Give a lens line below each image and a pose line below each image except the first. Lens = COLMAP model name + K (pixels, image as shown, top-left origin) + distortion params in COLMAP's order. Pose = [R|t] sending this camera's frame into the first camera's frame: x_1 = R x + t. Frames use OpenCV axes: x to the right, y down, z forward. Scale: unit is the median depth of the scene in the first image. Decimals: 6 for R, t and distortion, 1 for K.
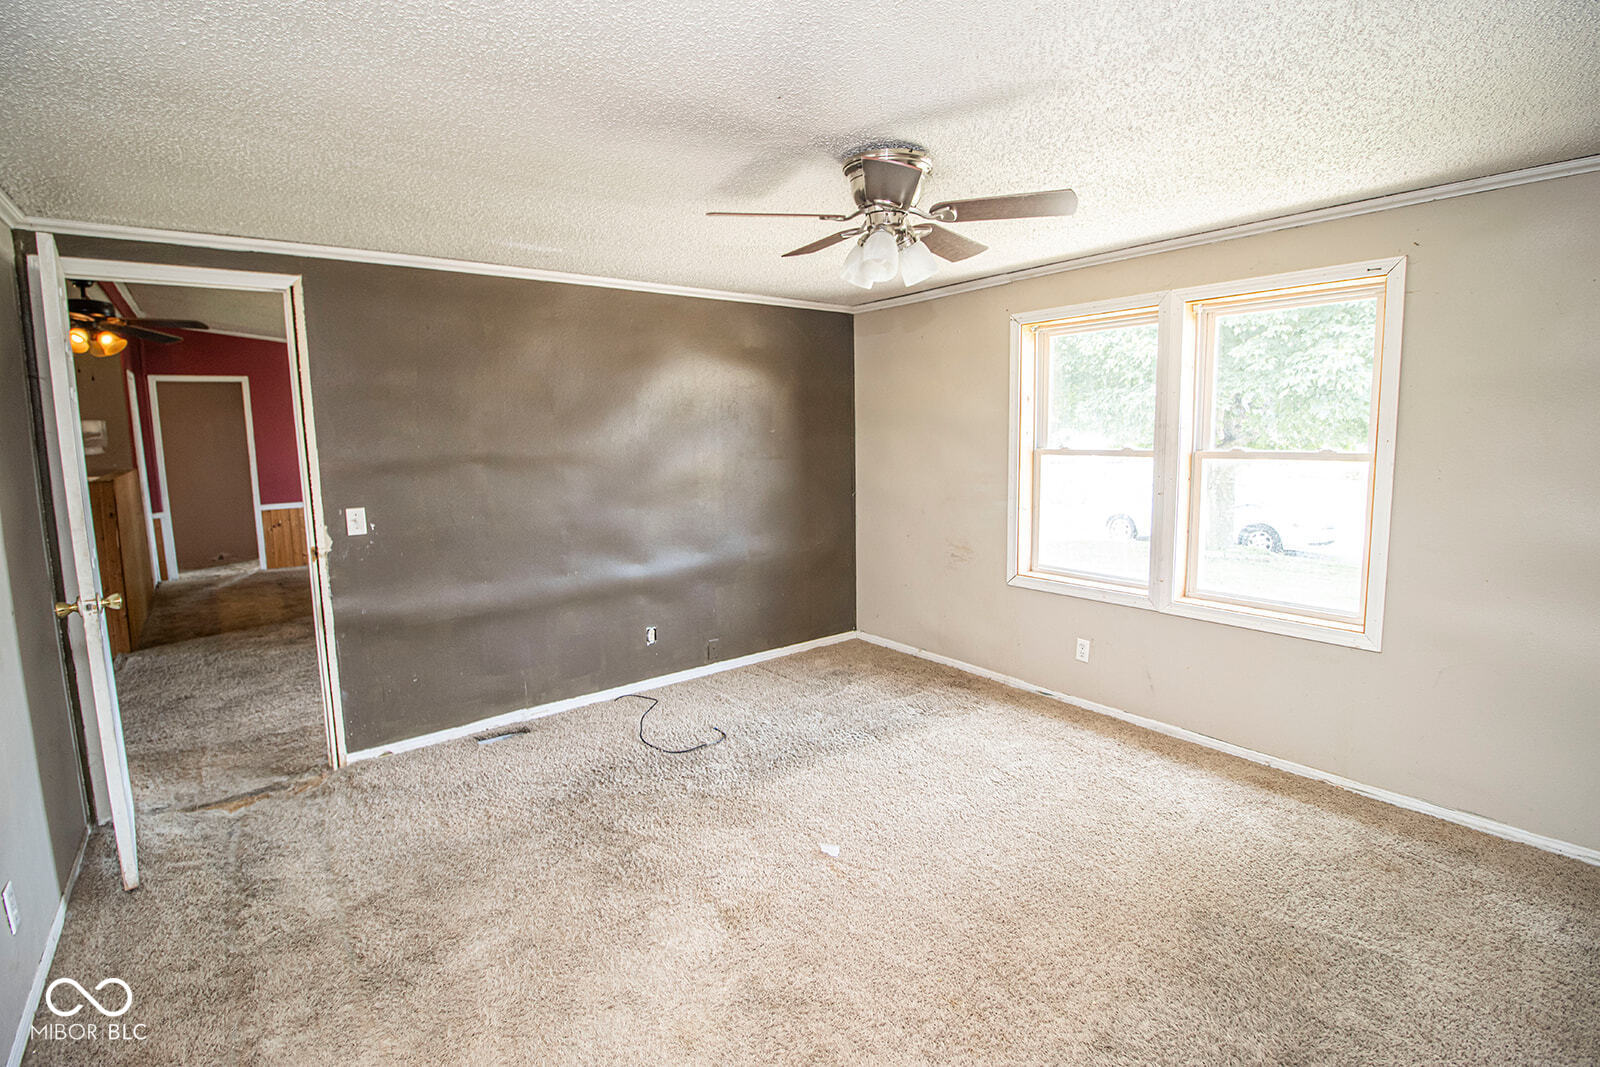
lens RADIAL K [[745.7, 0, 806.1], [0, 745.7, 515.3], [0, 0, 1]] dist [0.000628, -0.013785]
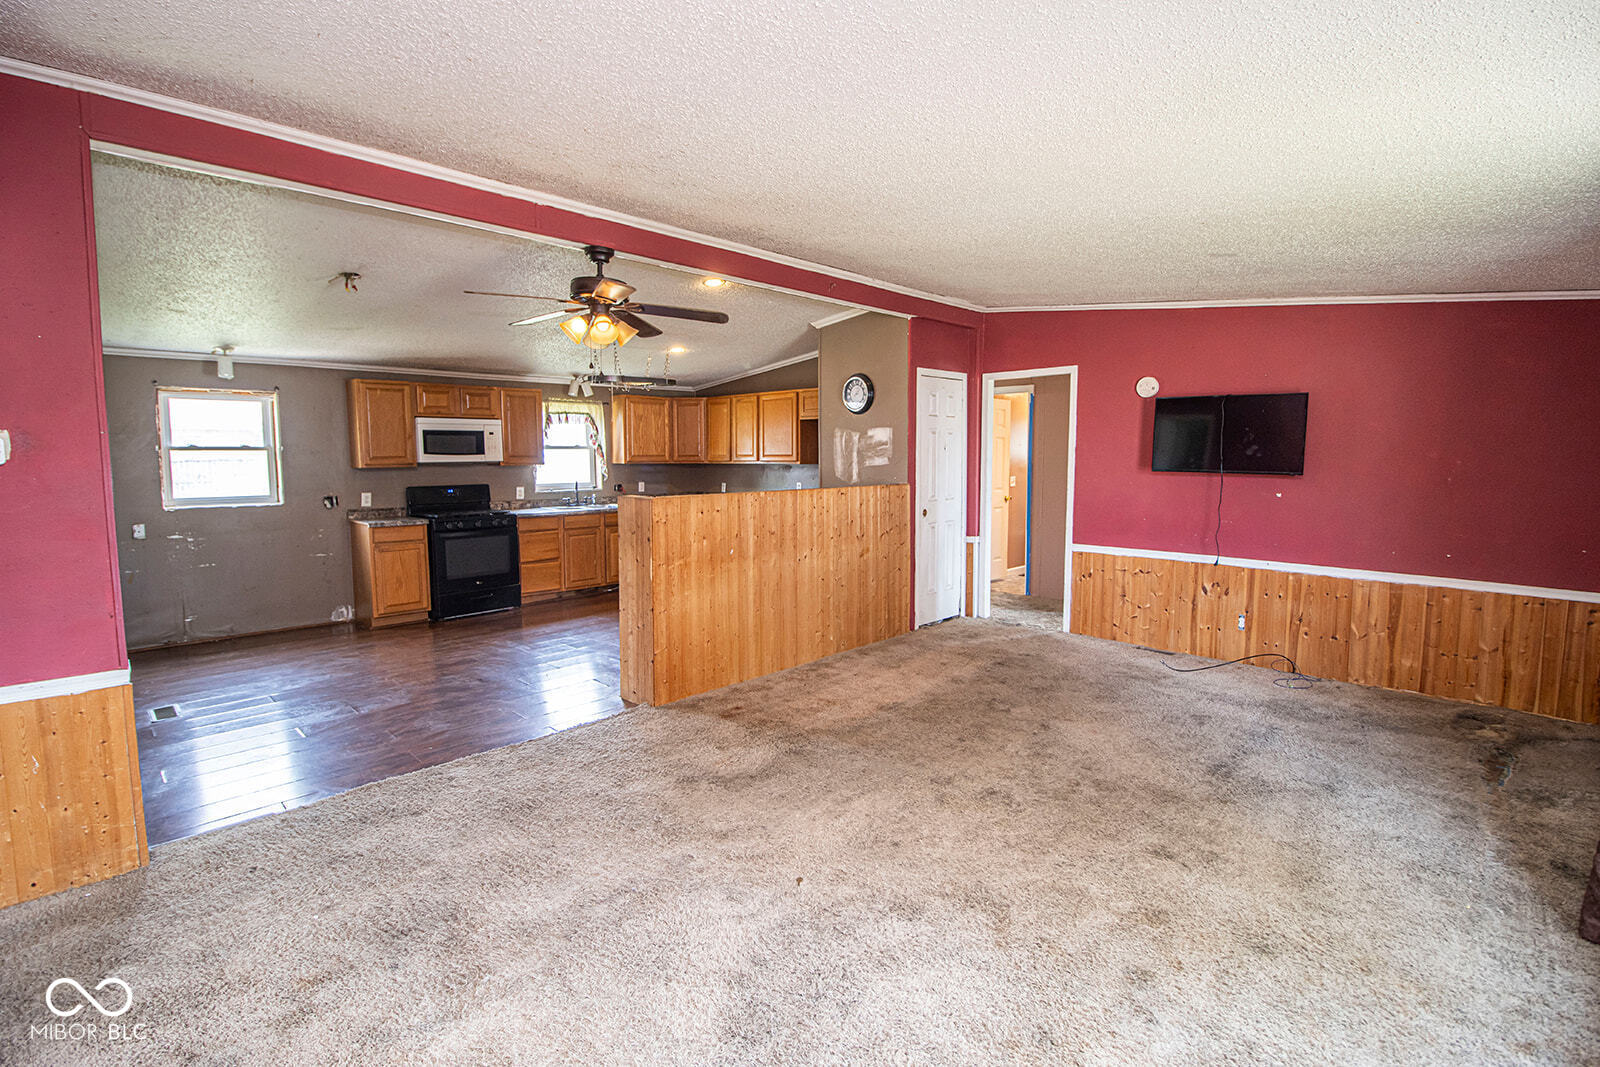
lens RADIAL K [[739.2, 0, 805.3], [0, 739.2, 515.8], [0, 0, 1]] dist [0.000939, -0.012908]
pose [[0.124880, 0.105762, -0.986519, -0.064757], [-0.116820, 0.988954, 0.091235, -0.079321], [0.985271, 0.103852, 0.135855, 0.675851]]
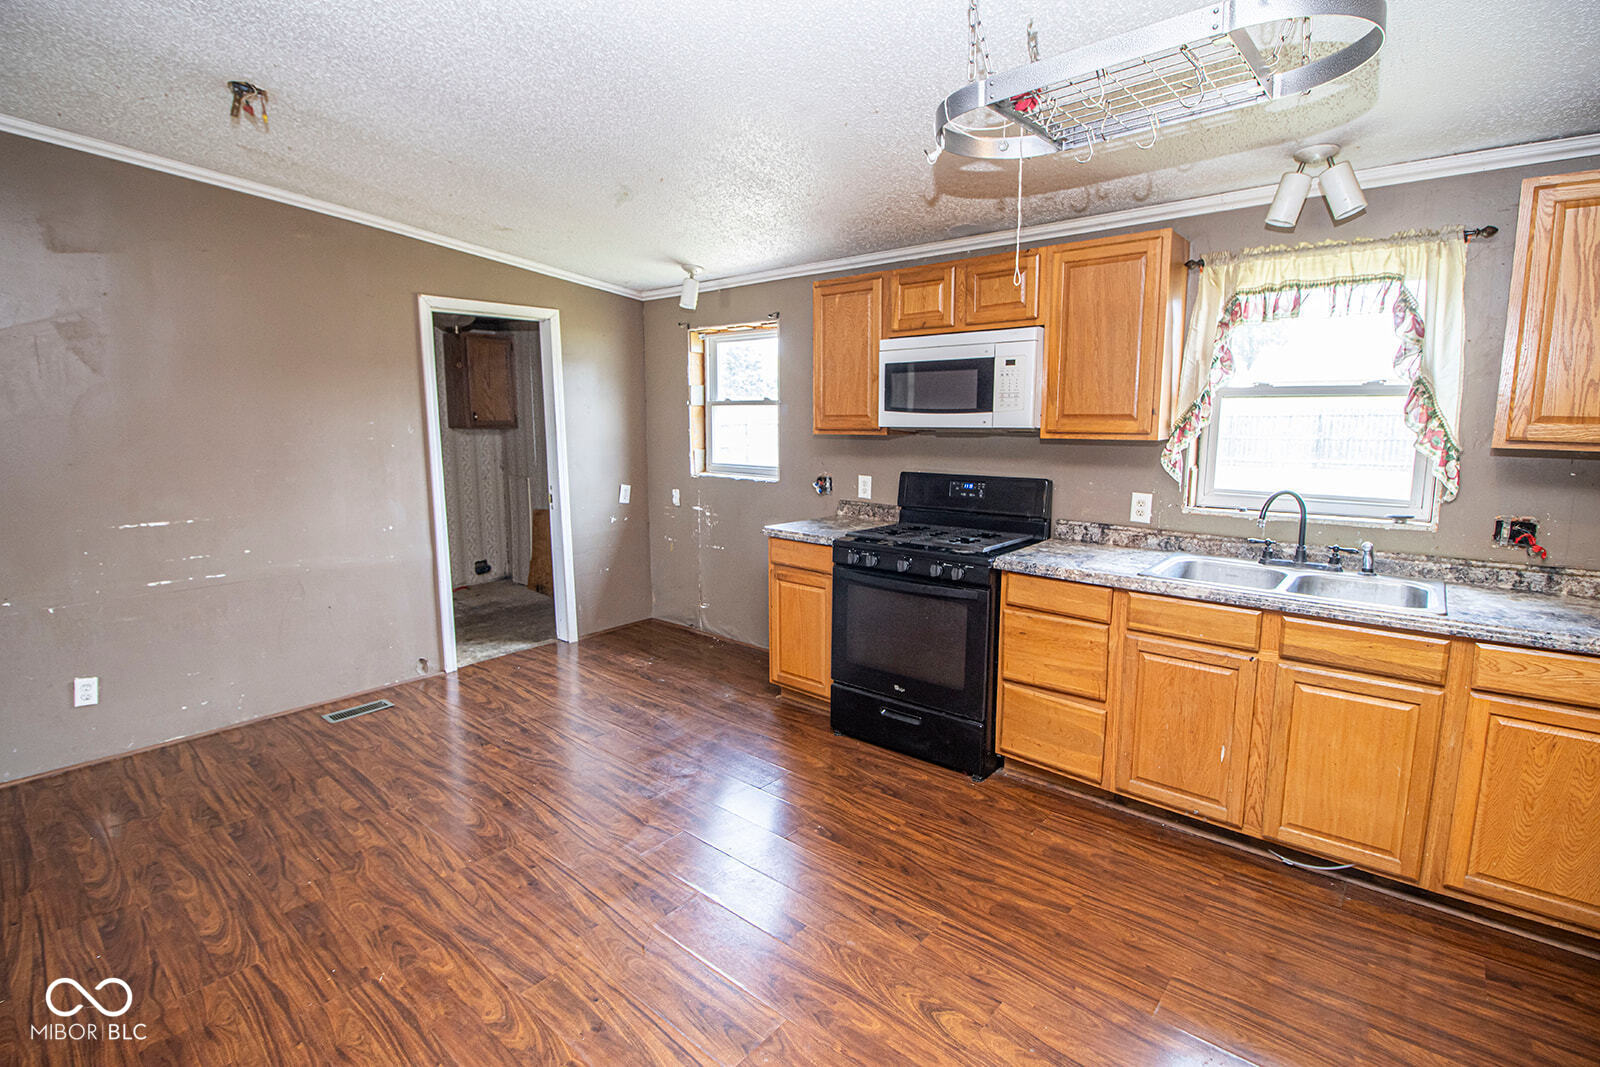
lens RADIAL K [[745.7, 0, 806.1], [0, 745.7, 515.3], [0, 0, 1]] dist [0.000628, -0.013785]
pose [[-0.979448, 0.054735, -0.194127, -0.832844], [0.002935, 0.966240, 0.257626, -0.074973], [0.201674, 0.251761, -0.946543, 0.776598]]
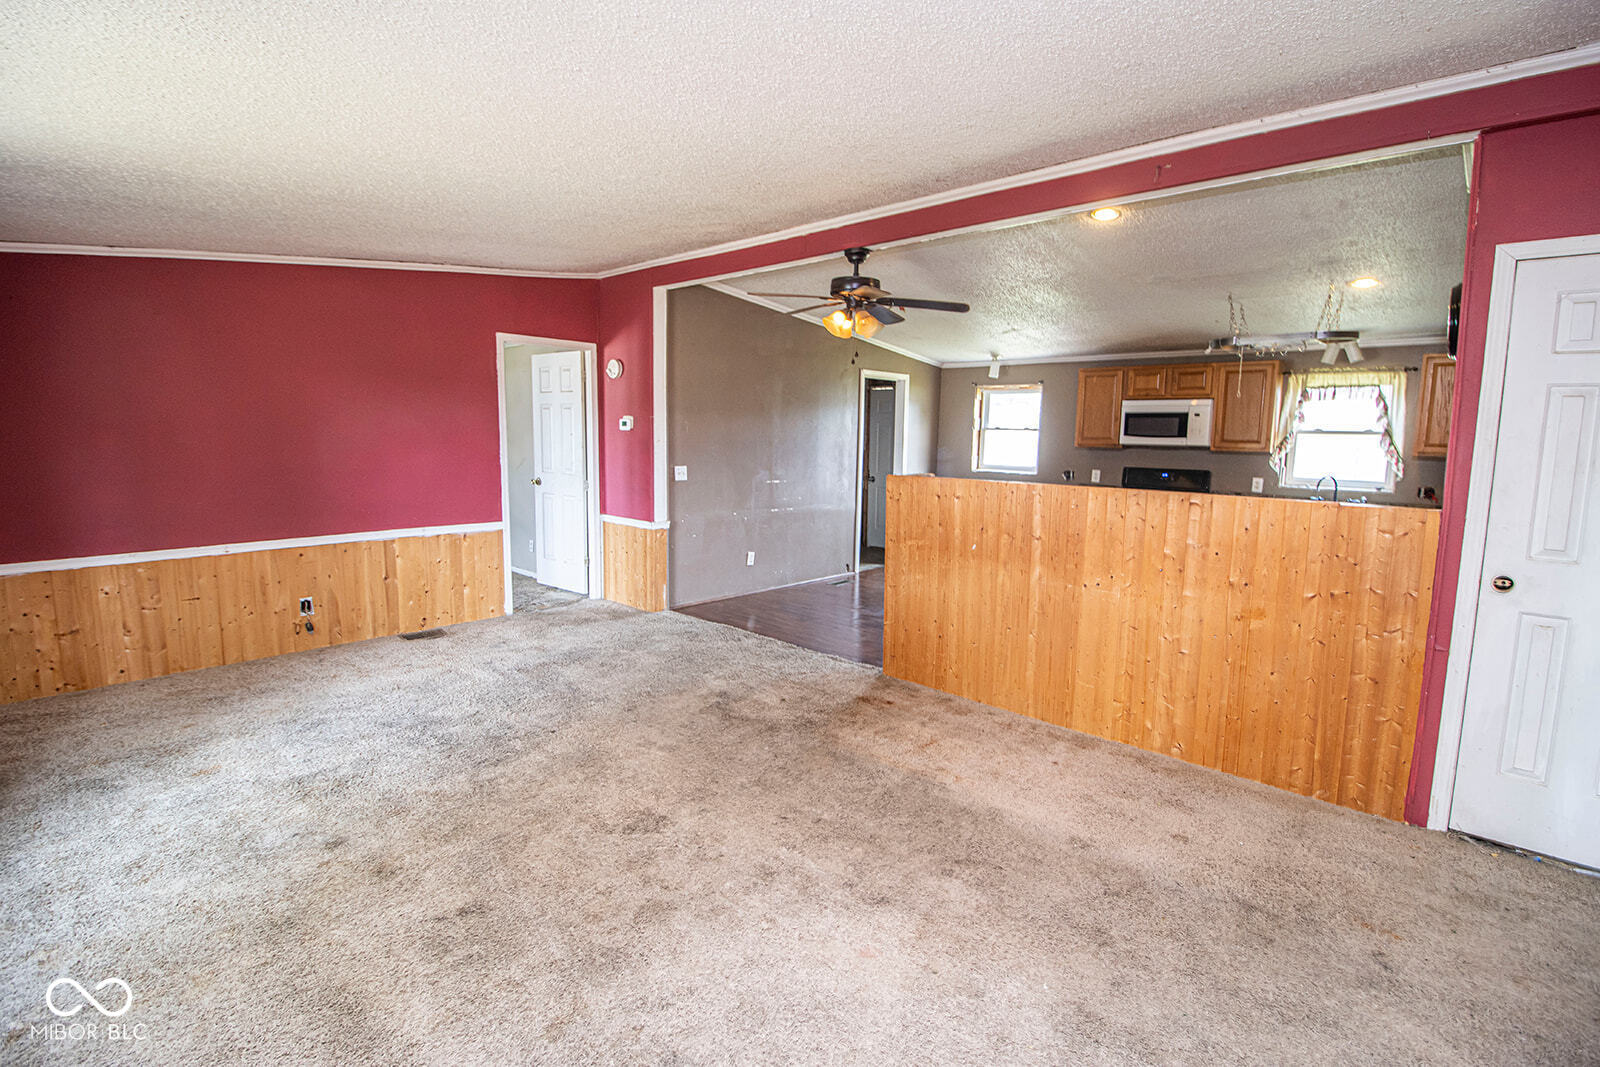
lens RADIAL K [[739.2, 0, 805.3], [0, 739.2, 515.8], [0, 0, 1]] dist [0.000939, -0.012908]
pose [[-0.987447, 0.021385, -0.156499, -0.452124], [-0.015798, 0.972454, 0.232559, -0.127270], [0.157162, 0.232112, -0.959908, 1.160570]]
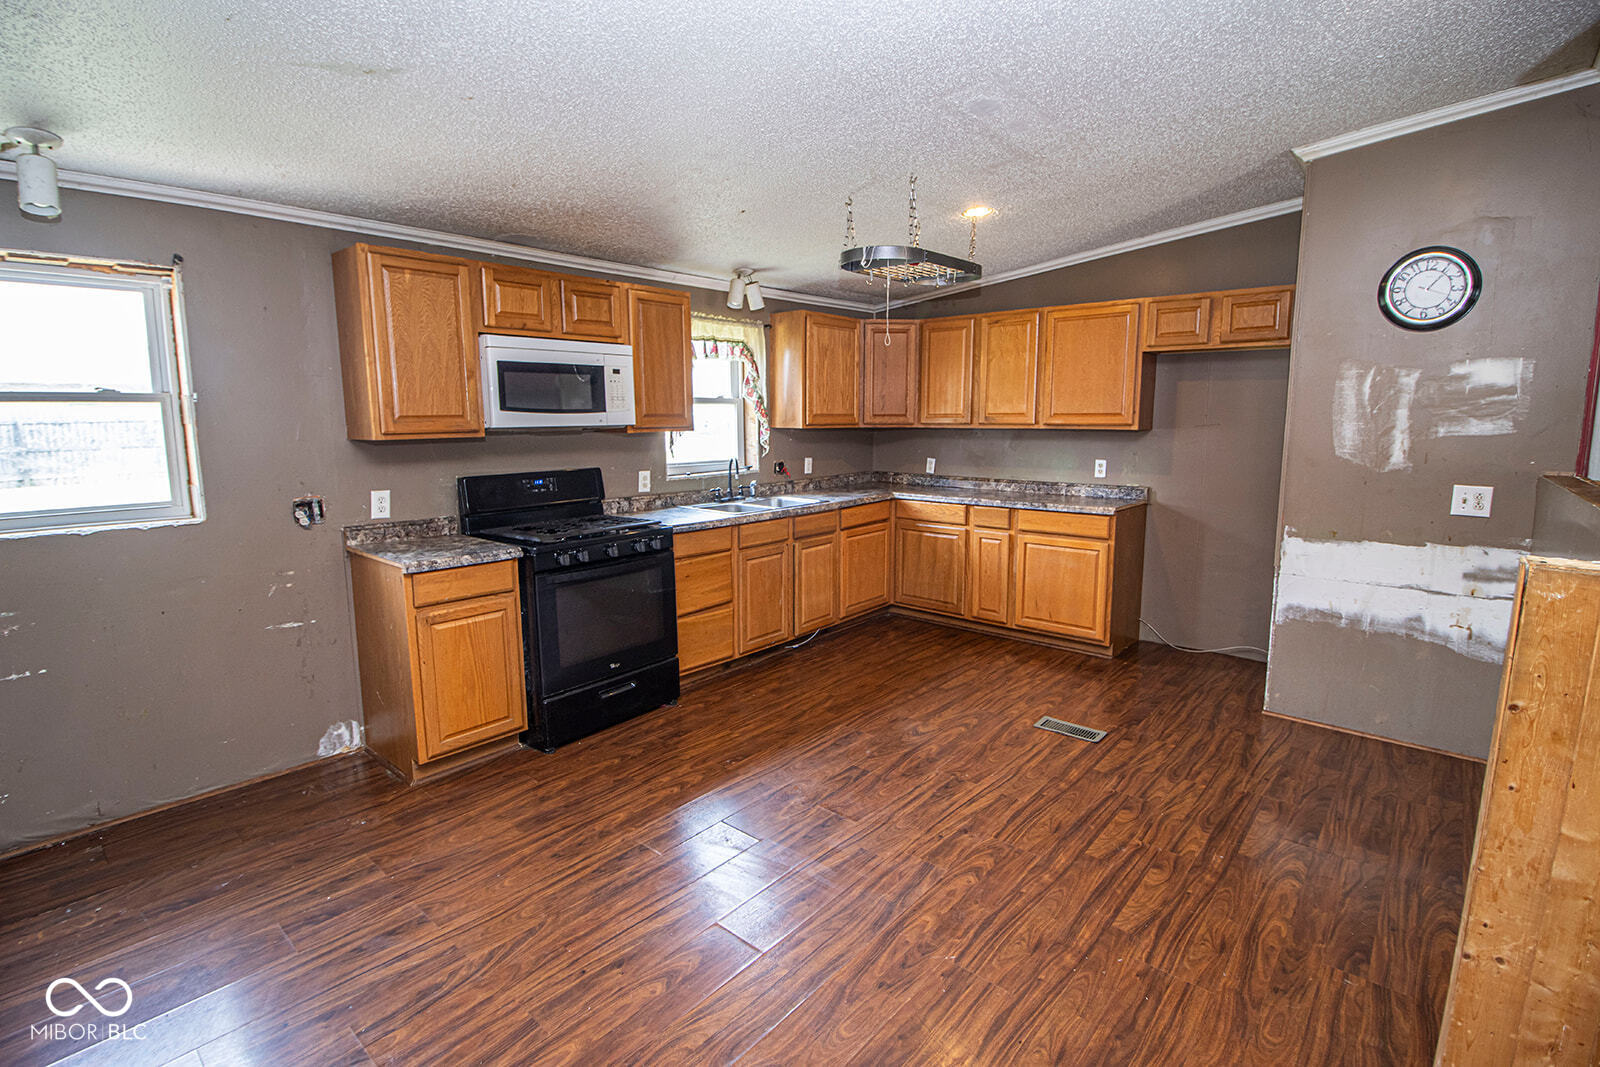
lens RADIAL K [[745.7, 0, 806.1], [0, 745.7, 515.3], [0, 0, 1]] dist [0.000628, -0.013785]
pose [[0.189898, 0.155228, -0.969455, -0.518721], [-0.118176, 0.983857, 0.134385, -0.039498], [0.974666, 0.089046, 0.205176, 0.437642]]
